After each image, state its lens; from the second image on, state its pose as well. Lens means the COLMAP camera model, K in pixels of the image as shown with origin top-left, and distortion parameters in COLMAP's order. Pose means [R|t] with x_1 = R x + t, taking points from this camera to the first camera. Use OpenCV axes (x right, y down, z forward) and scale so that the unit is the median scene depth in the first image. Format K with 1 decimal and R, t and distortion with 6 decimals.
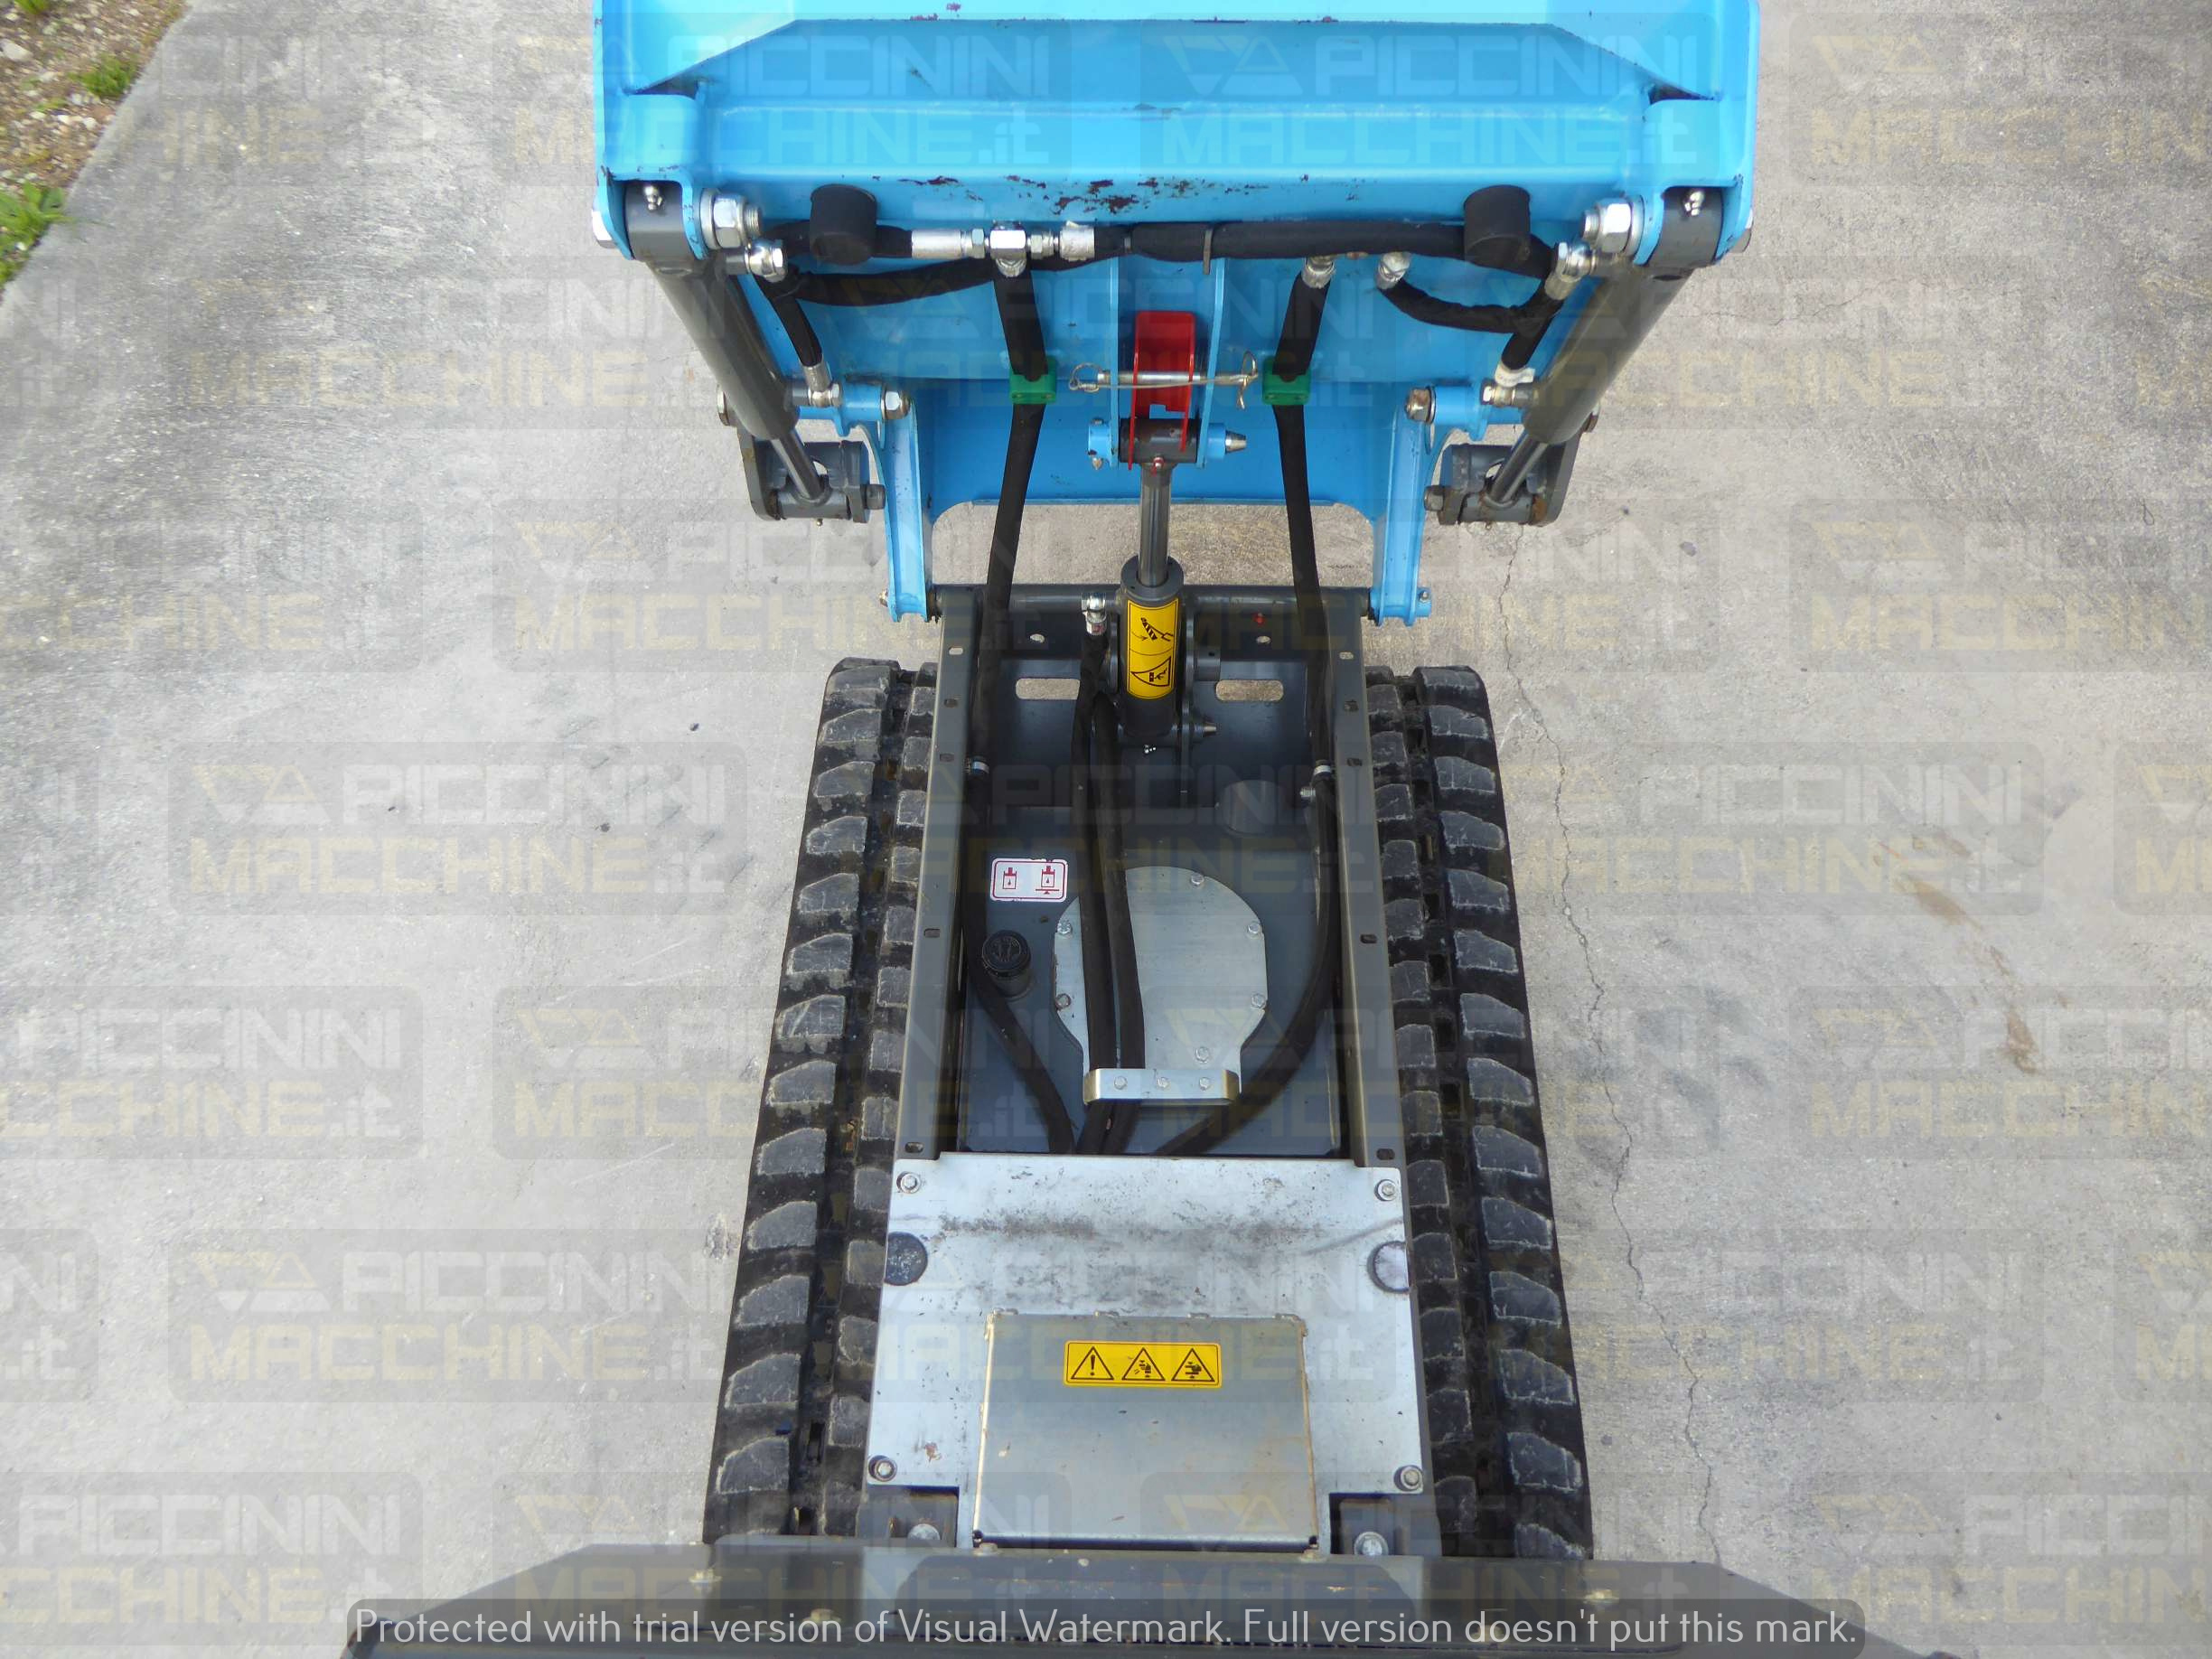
lens RADIAL K [[1567.5, 0, 1107.8], [0, 1567.5, 834.1], [0, 0, 1]] dist [-0.009254, 0.000611]
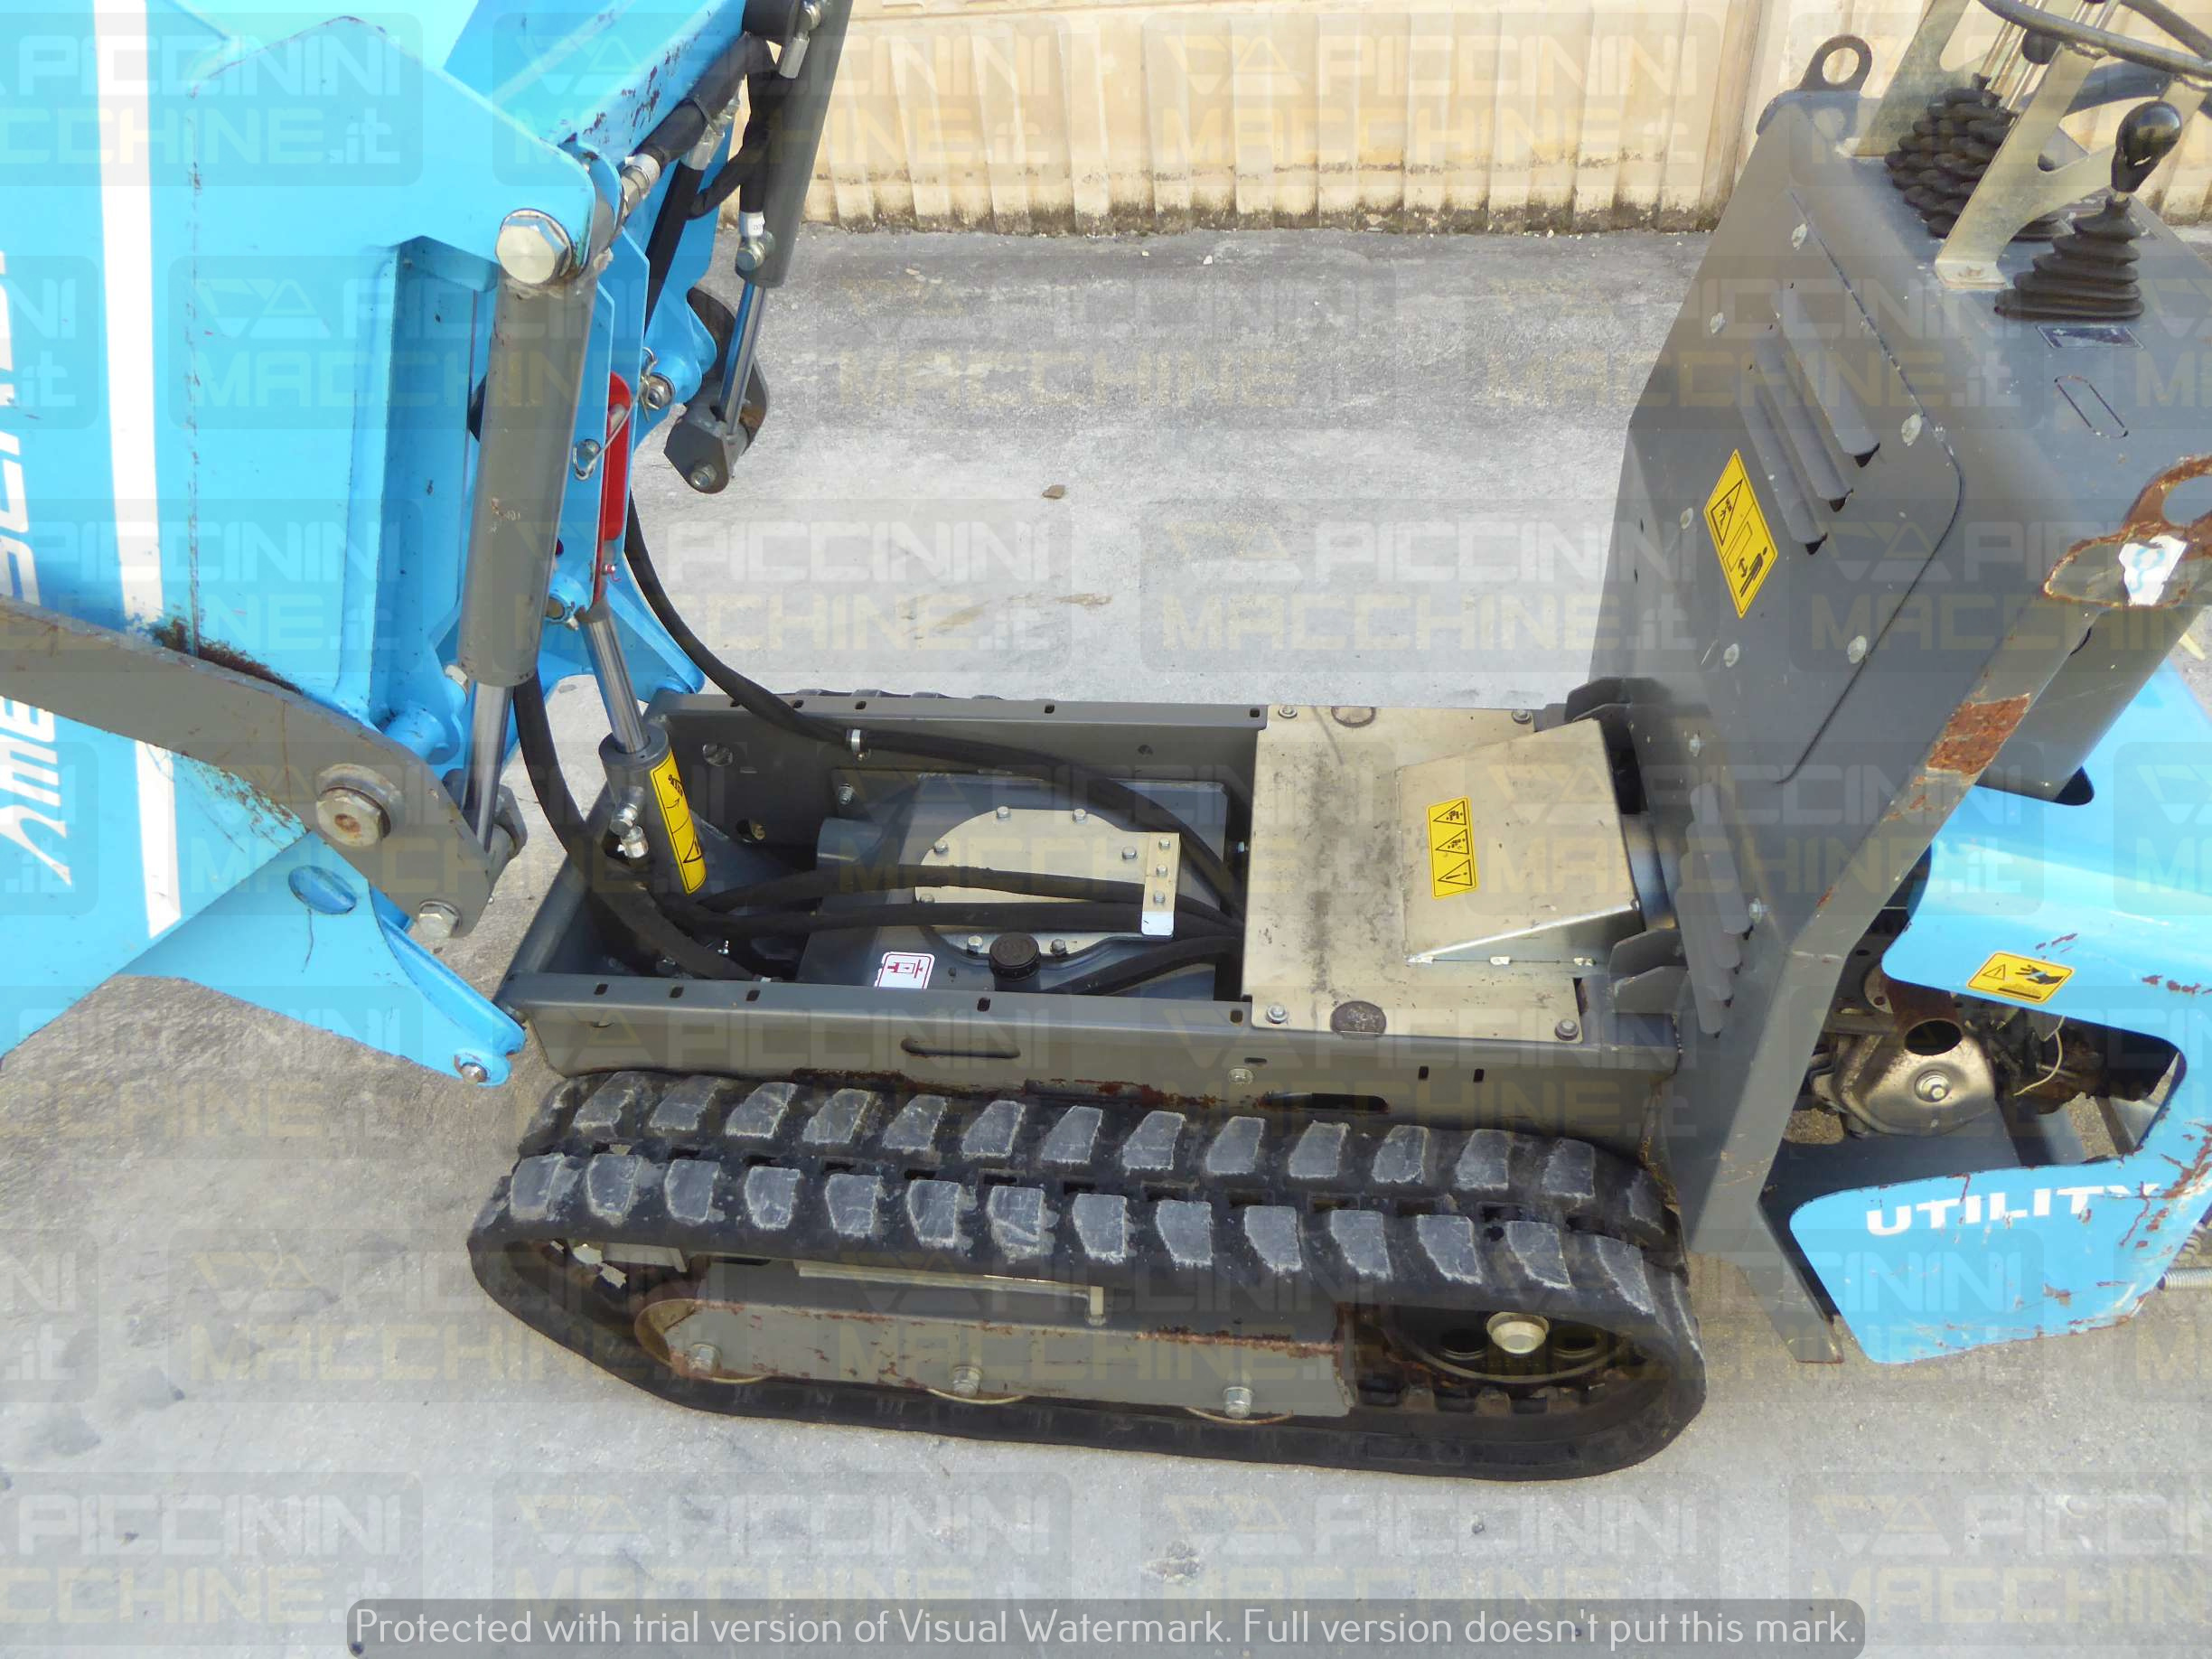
lens RADIAL K [[1550.9, 0, 1115.9], [0, 1550.9, 817.6], [0, 0, 1]] dist [-0.029667, 0.004583]
pose [[0.088952, -0.650844, 0.753982, -0.741461], [0.878504, 0.407993, 0.248540, -0.140298], [-0.469380, 0.640268, 0.608061, 0.386759]]
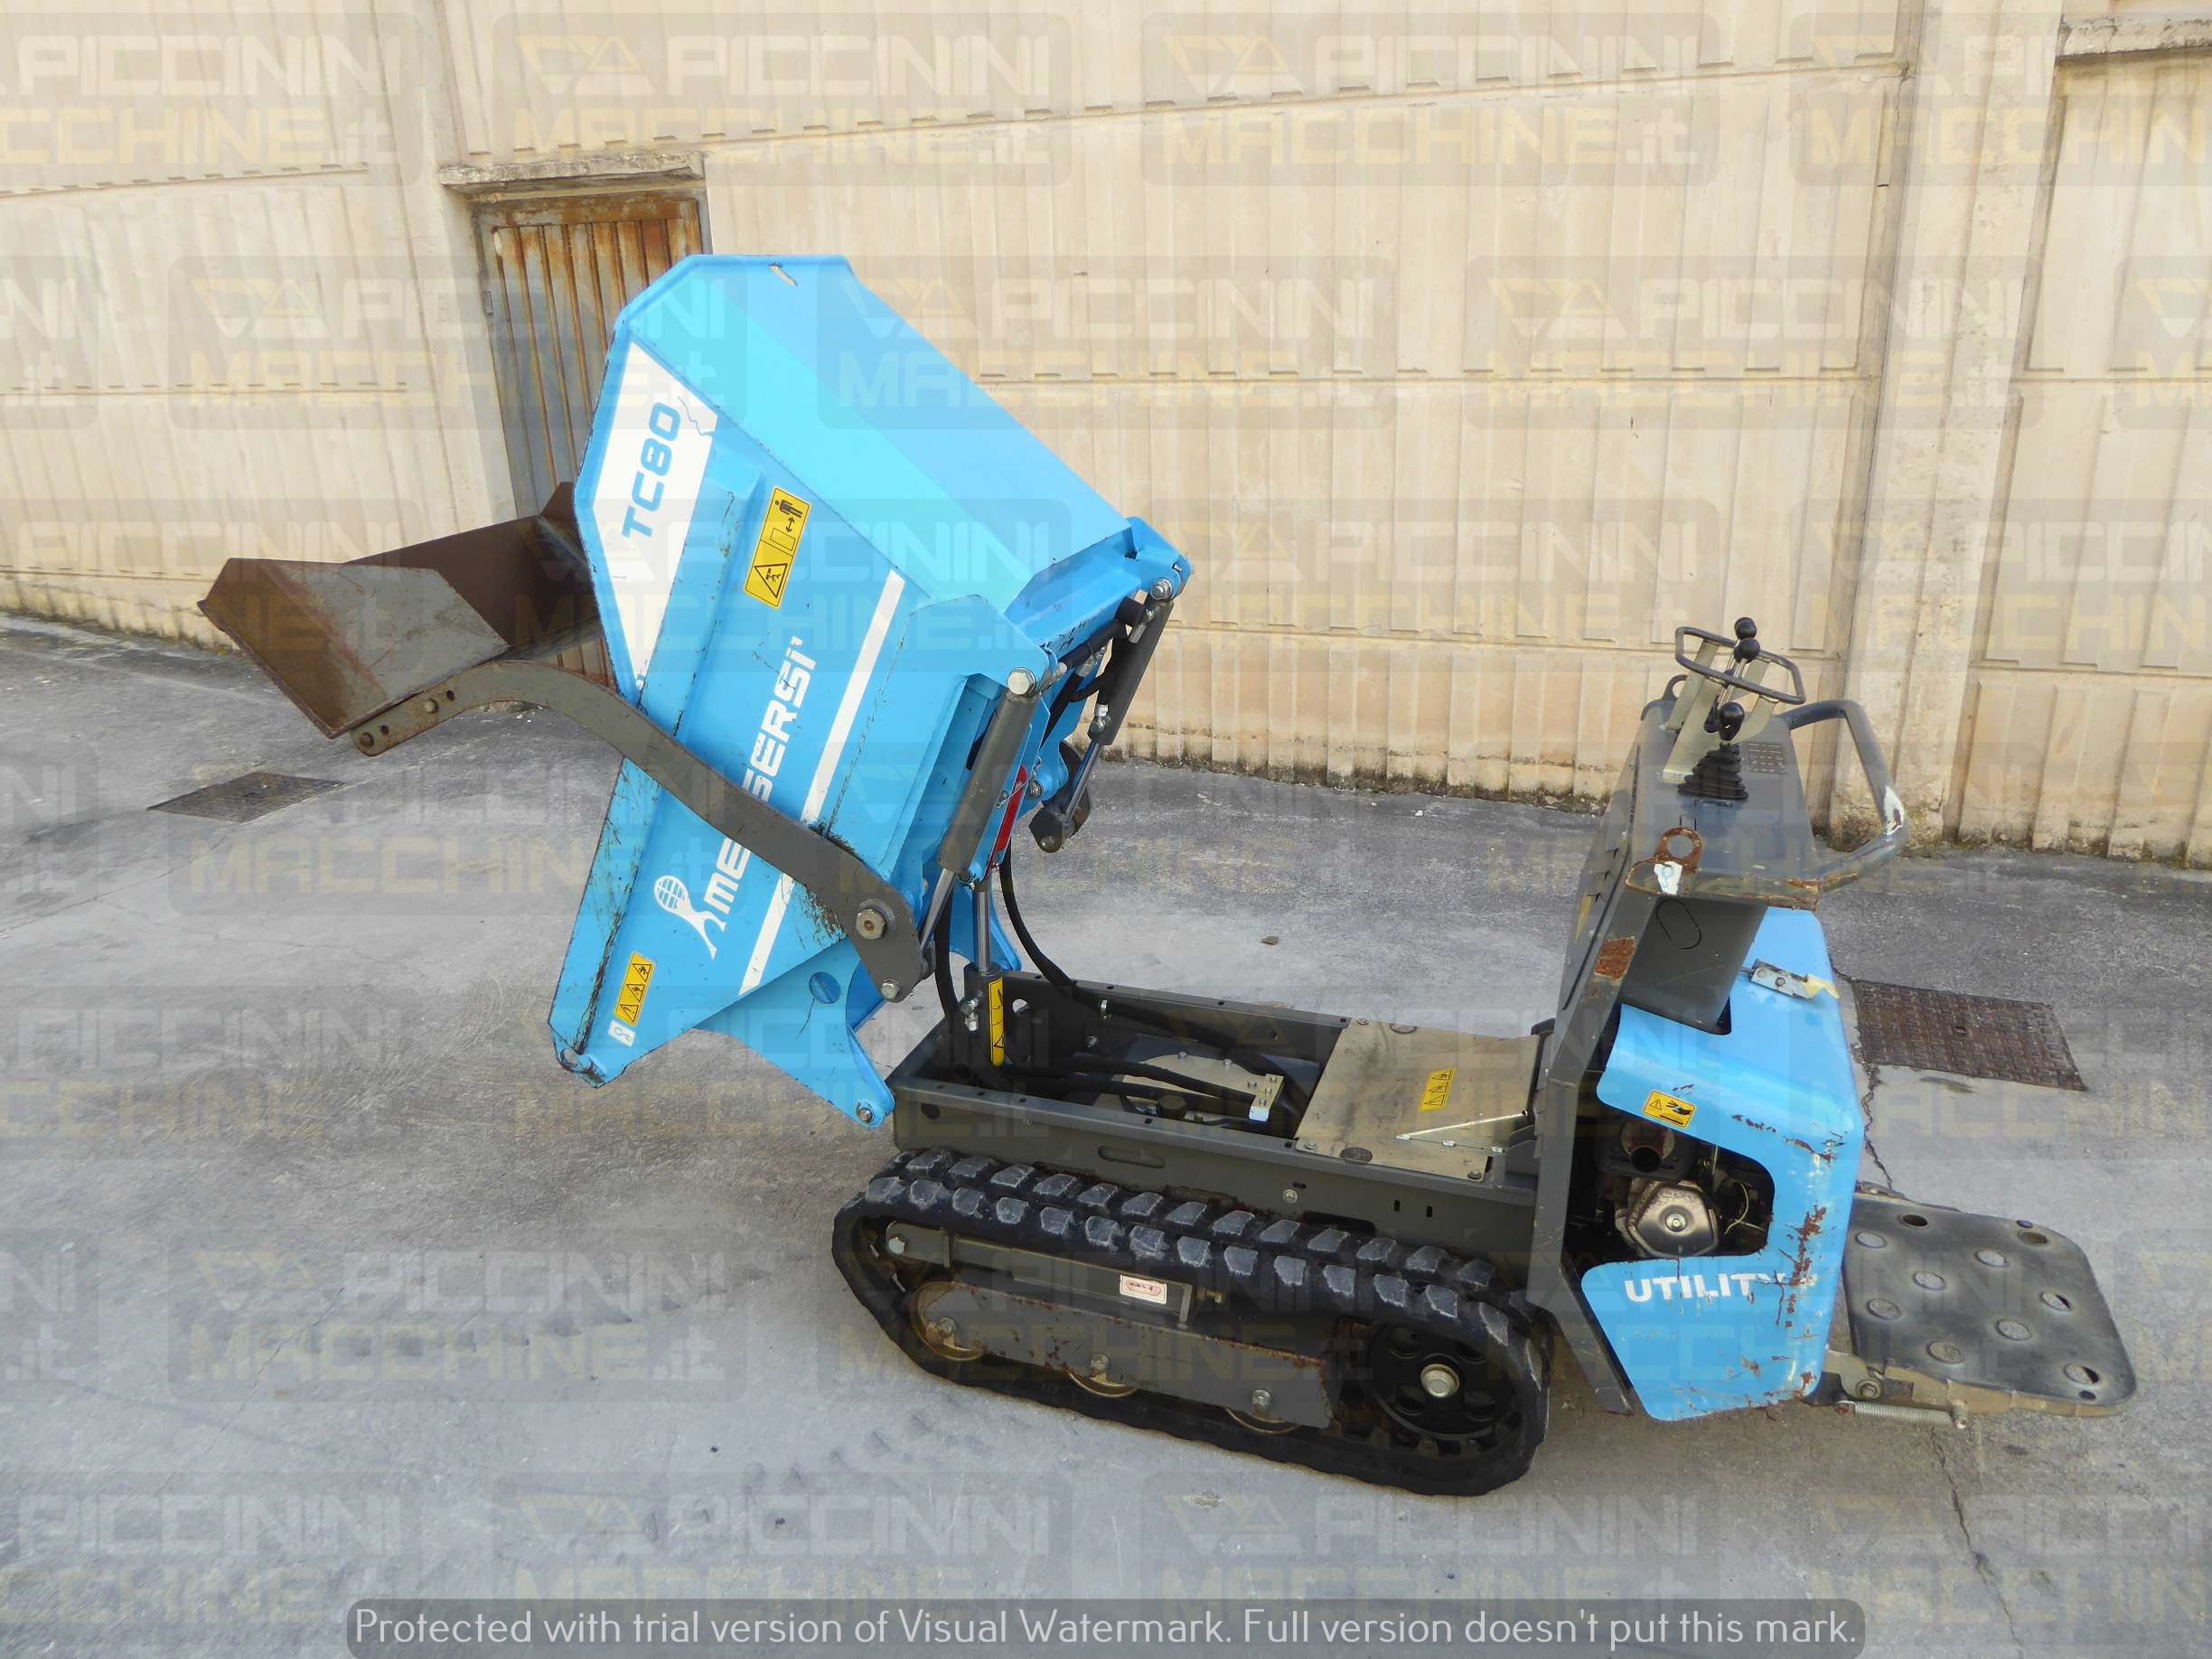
lens RADIAL K [[1550.9, 0, 1115.9], [0, 1550.9, 817.6], [0, 0, 1]] dist [-0.029667, 0.004583]
pose [[0.309830, -0.313500, 0.897621, -1.507059], [0.816526, 0.571417, -0.082268, -0.009486], [-0.487124, 0.758420, 0.433023, 0.122457]]
